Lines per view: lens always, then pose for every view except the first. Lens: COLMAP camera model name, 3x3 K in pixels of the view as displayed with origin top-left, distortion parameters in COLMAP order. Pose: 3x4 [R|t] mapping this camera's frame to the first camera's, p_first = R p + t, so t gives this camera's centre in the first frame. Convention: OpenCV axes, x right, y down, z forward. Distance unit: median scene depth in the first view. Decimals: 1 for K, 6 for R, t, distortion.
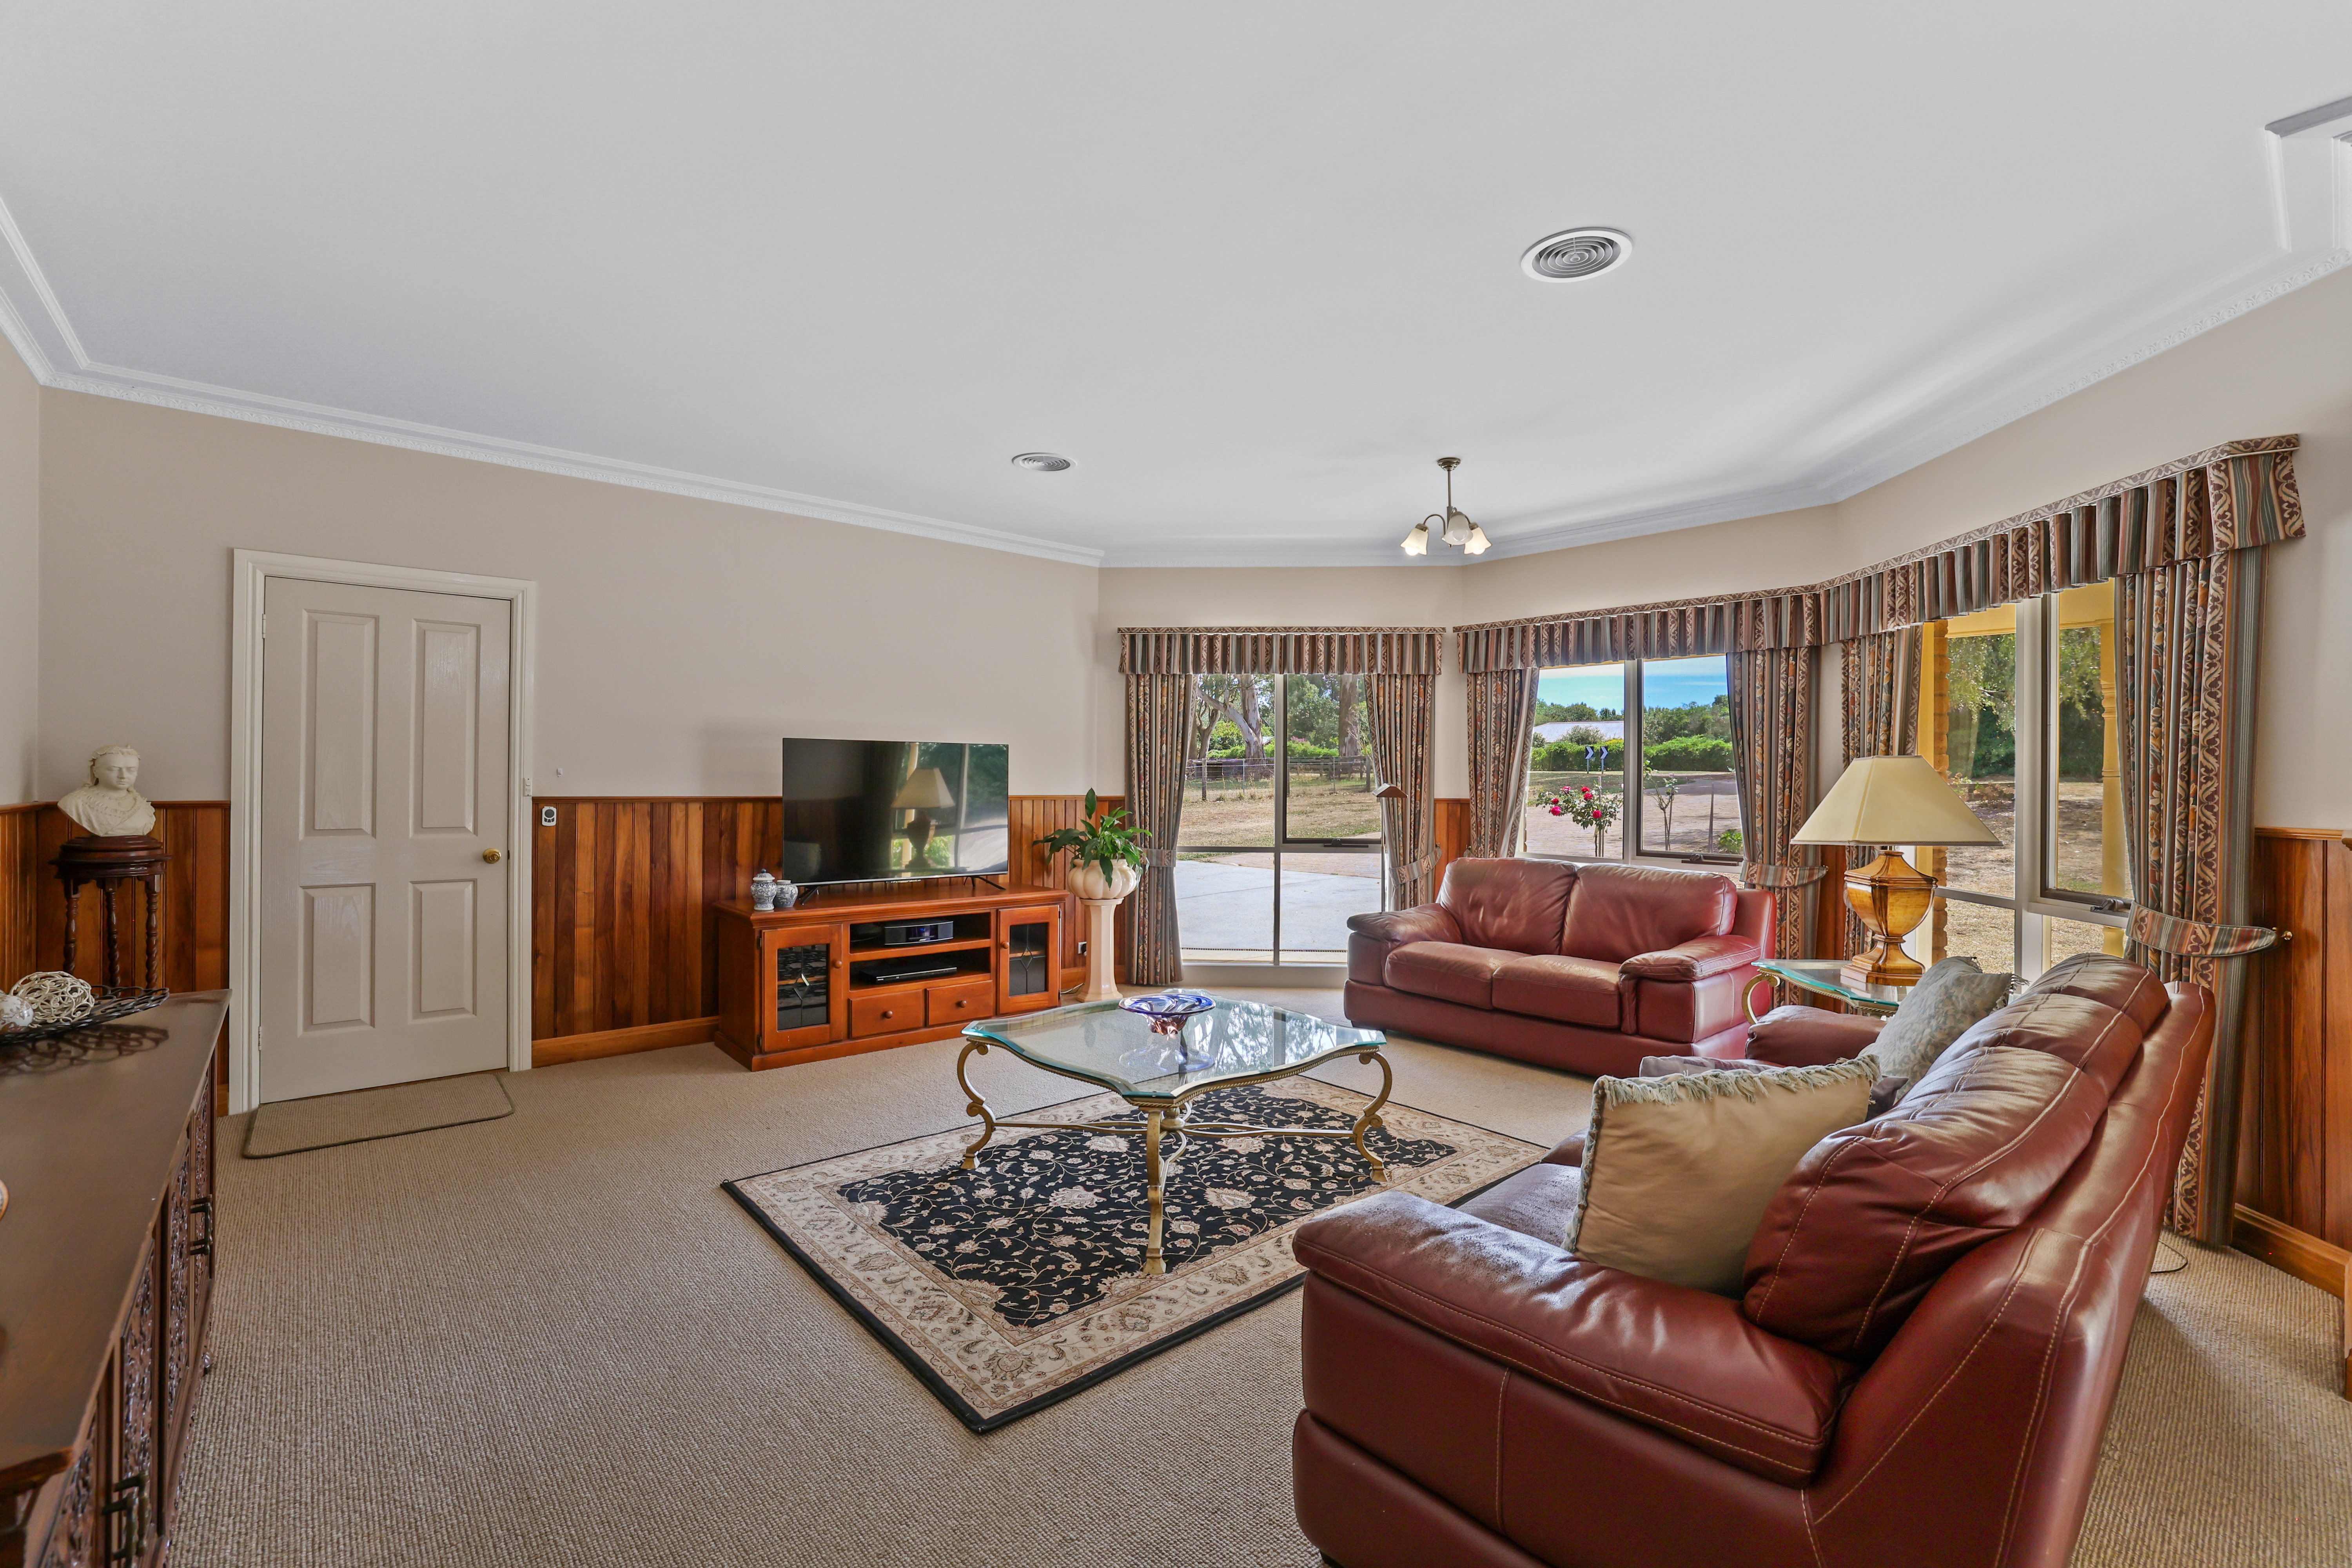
lens RADIAL K [[1016.8, 0, 1160.6], [0, 1016.8, 782.9], [0, 0, 1]] dist [-0.018255, 0.001007]
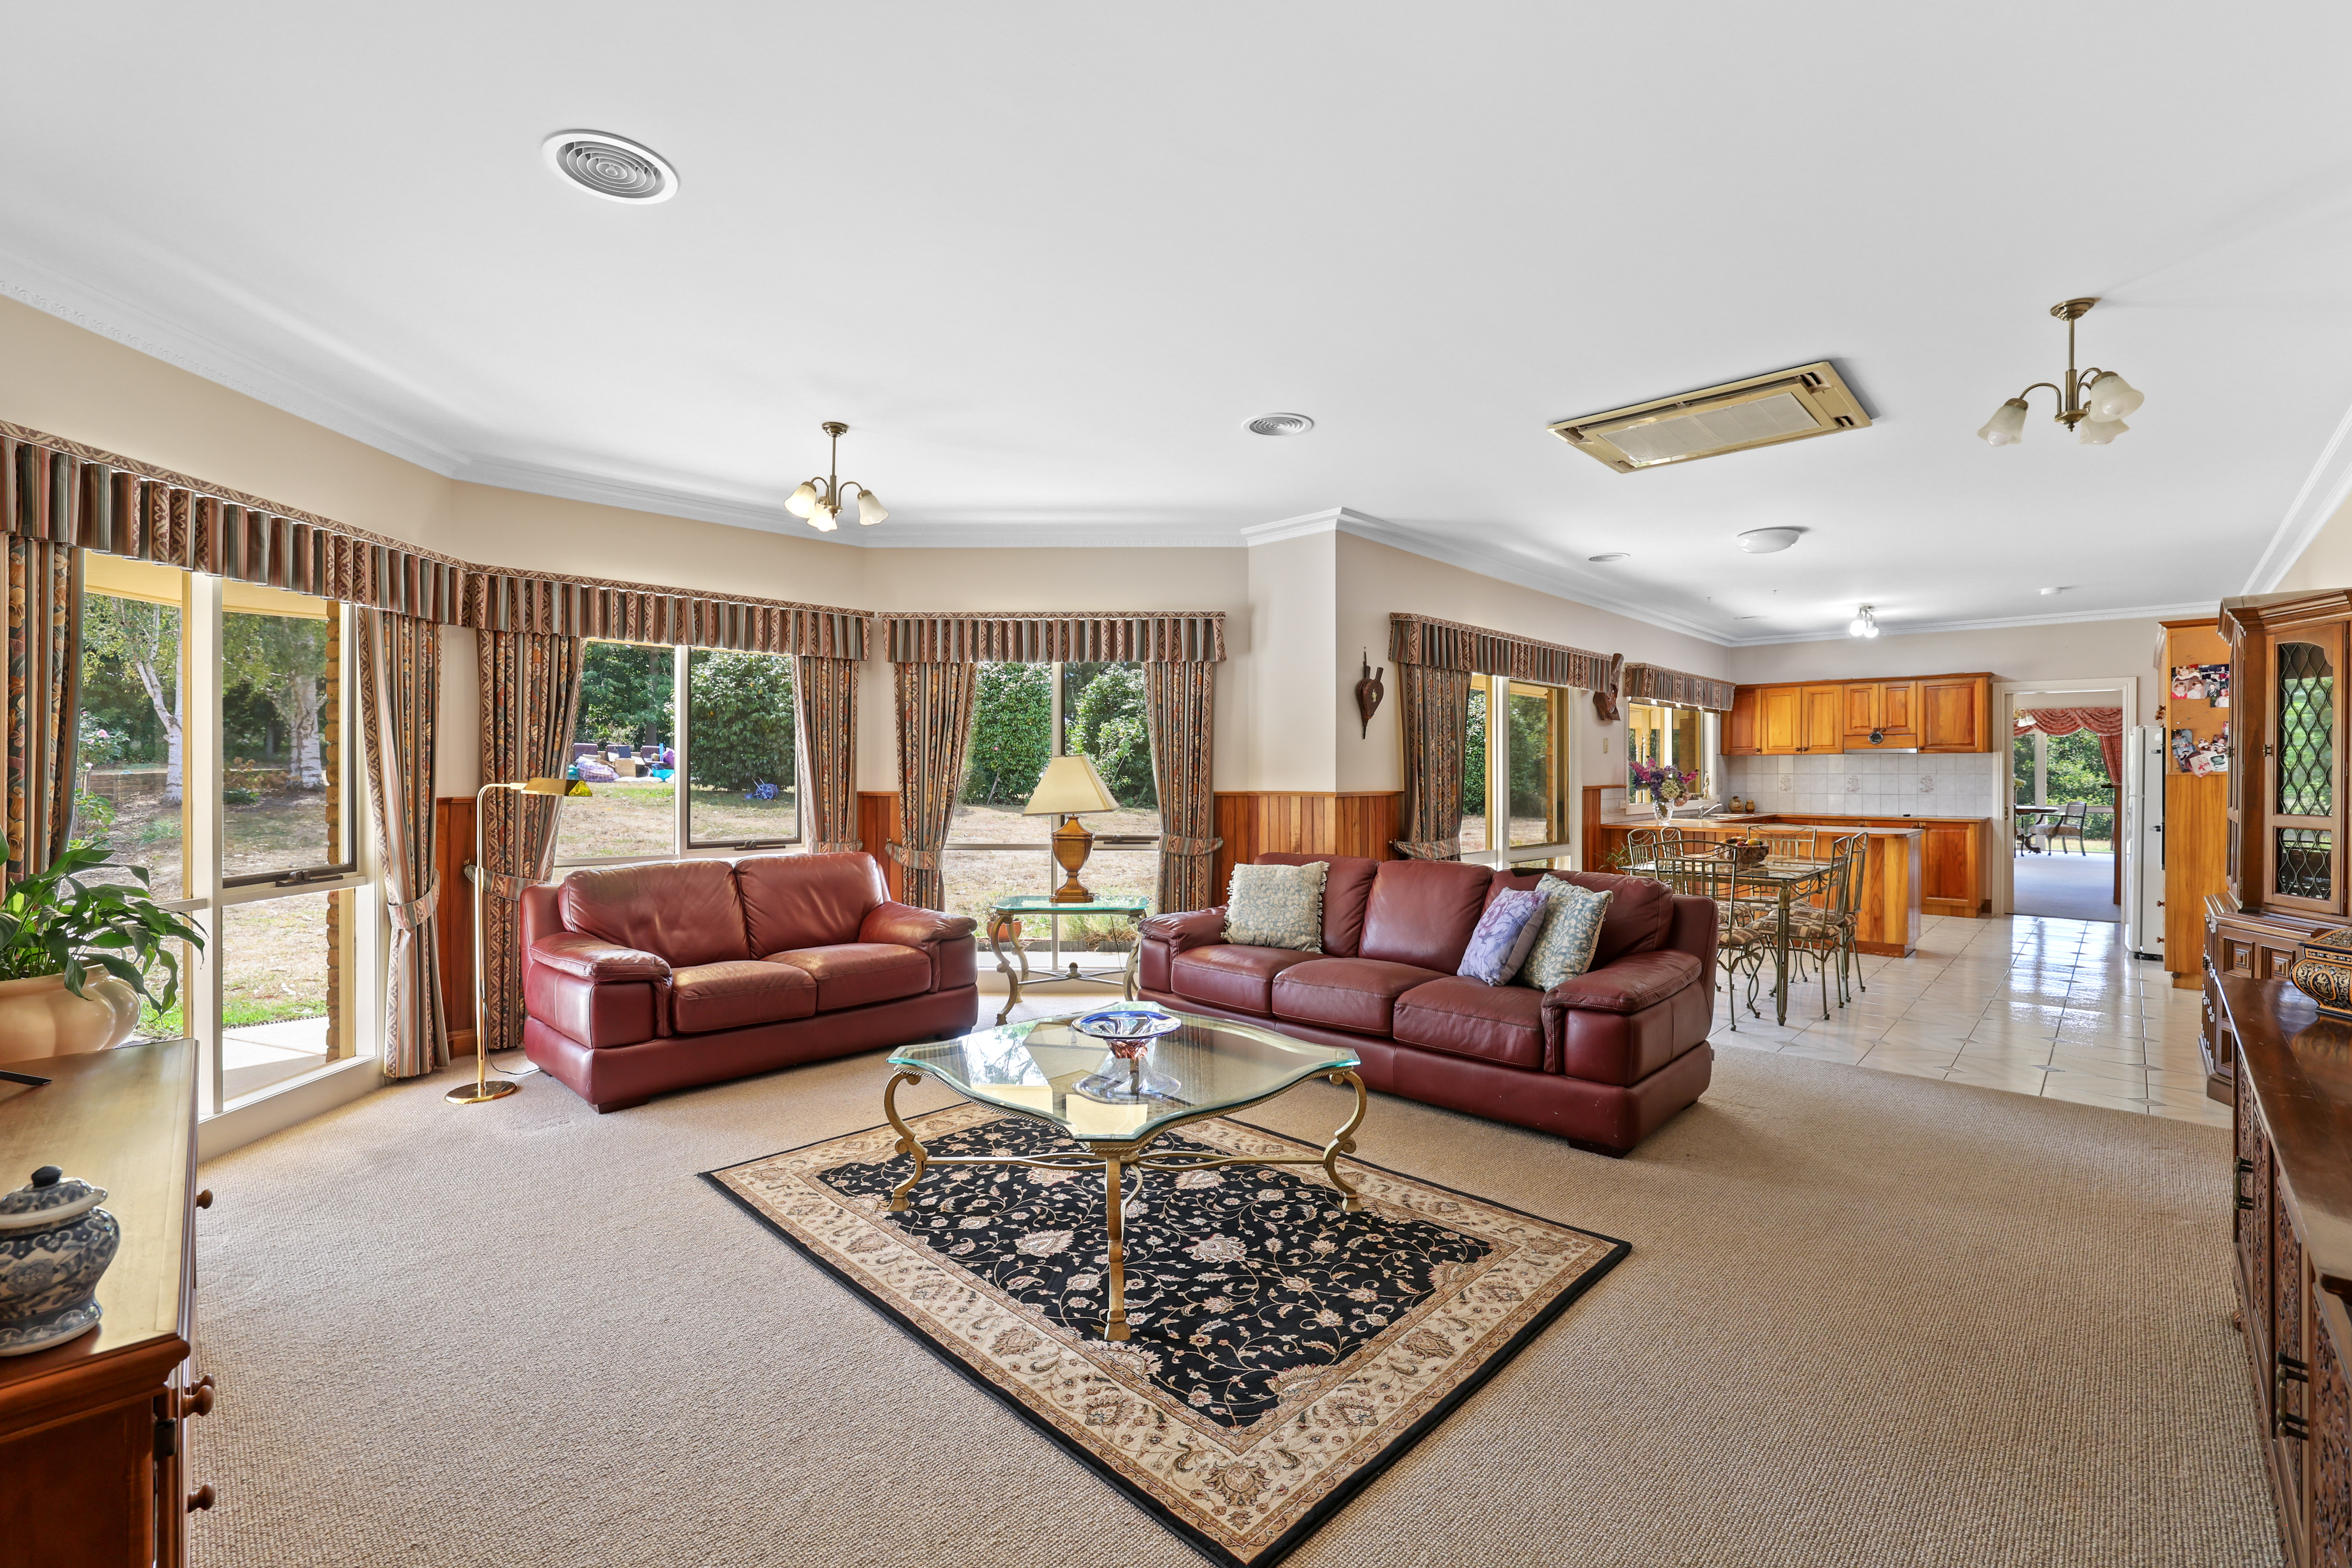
lens RADIAL K [[1016.8, 0, 1172.2], [0, 1016.8, 786.4], [0, 0, 1]] dist [-0.018255, 0.001007]
pose [[-0.084926, -0.022936, 0.996123, -0.971886], [0.000925, 0.999733, 0.023098, -0.016732], [-0.996387, 0.002883, -0.084882, 1.132608]]
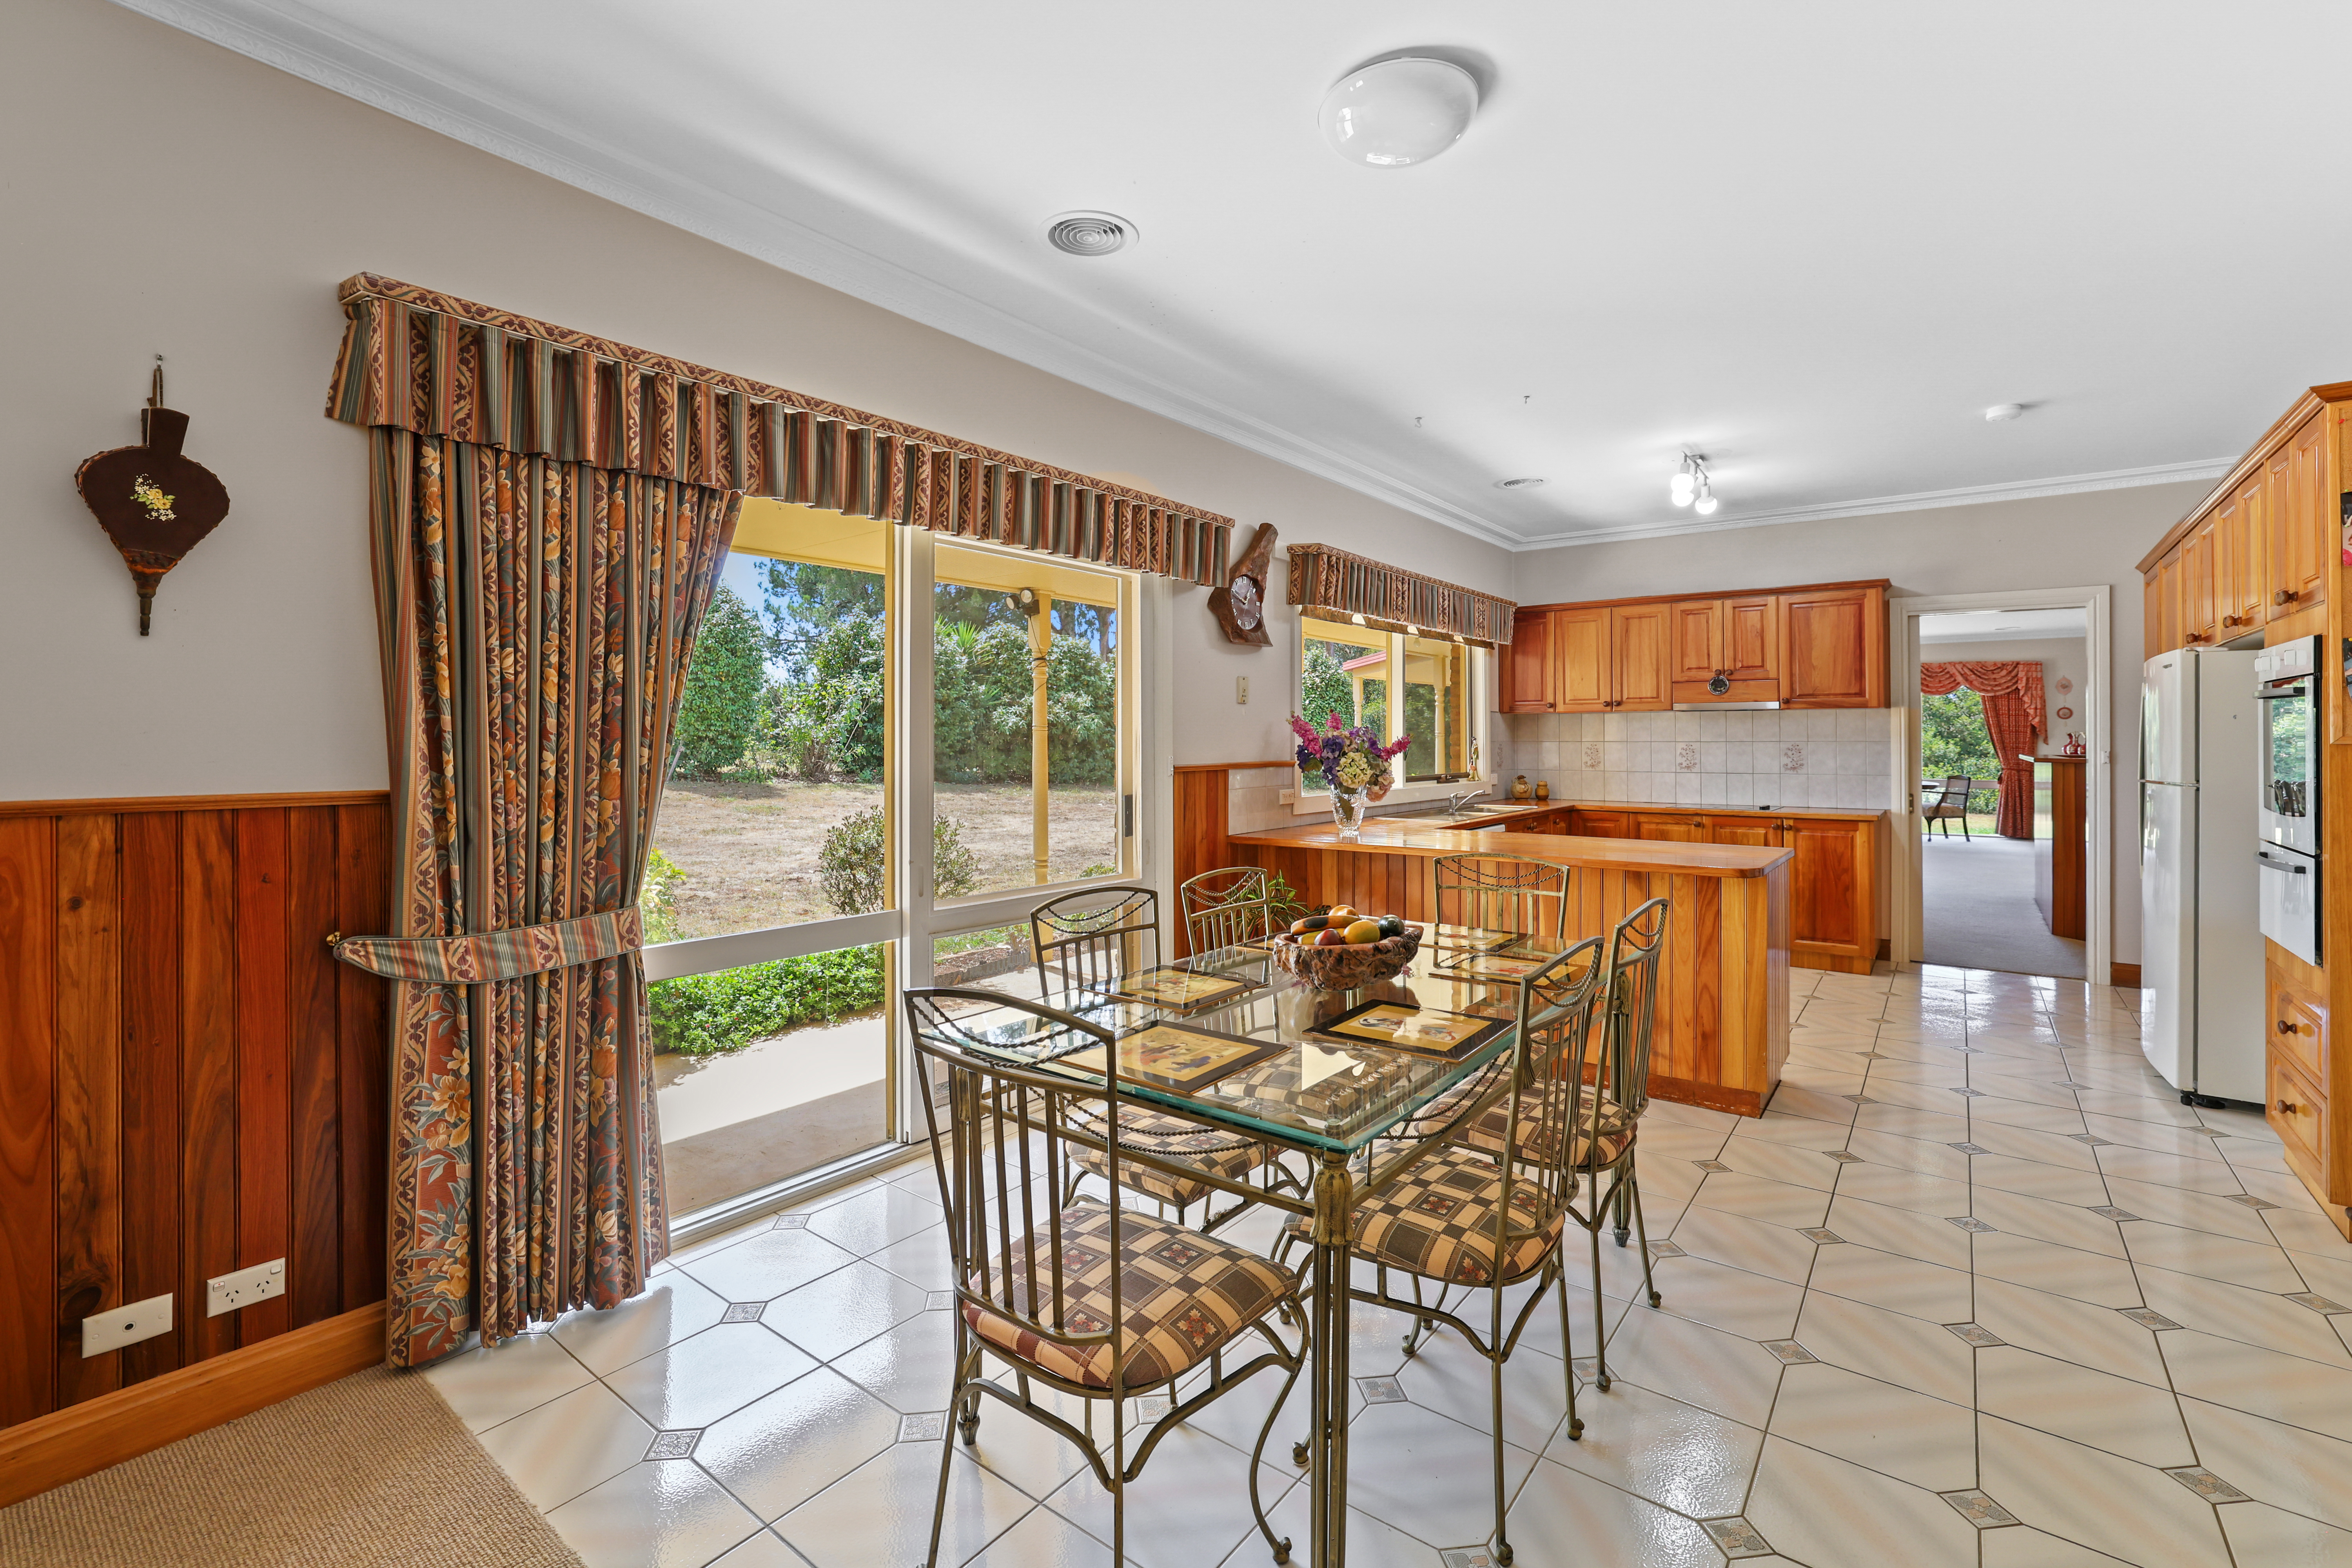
lens RADIAL K [[1016.8, 0, 1185.8], [0, 1016.8, 743.5], [0, 0, 1]] dist [-0.018255, 0.001007]
pose [[-0.192166, -0.012134, 0.981287, -0.680340], [0.000909, 0.999921, 0.012542, -0.013489], [-0.981362, 0.003302, -0.192140, 0.877930]]
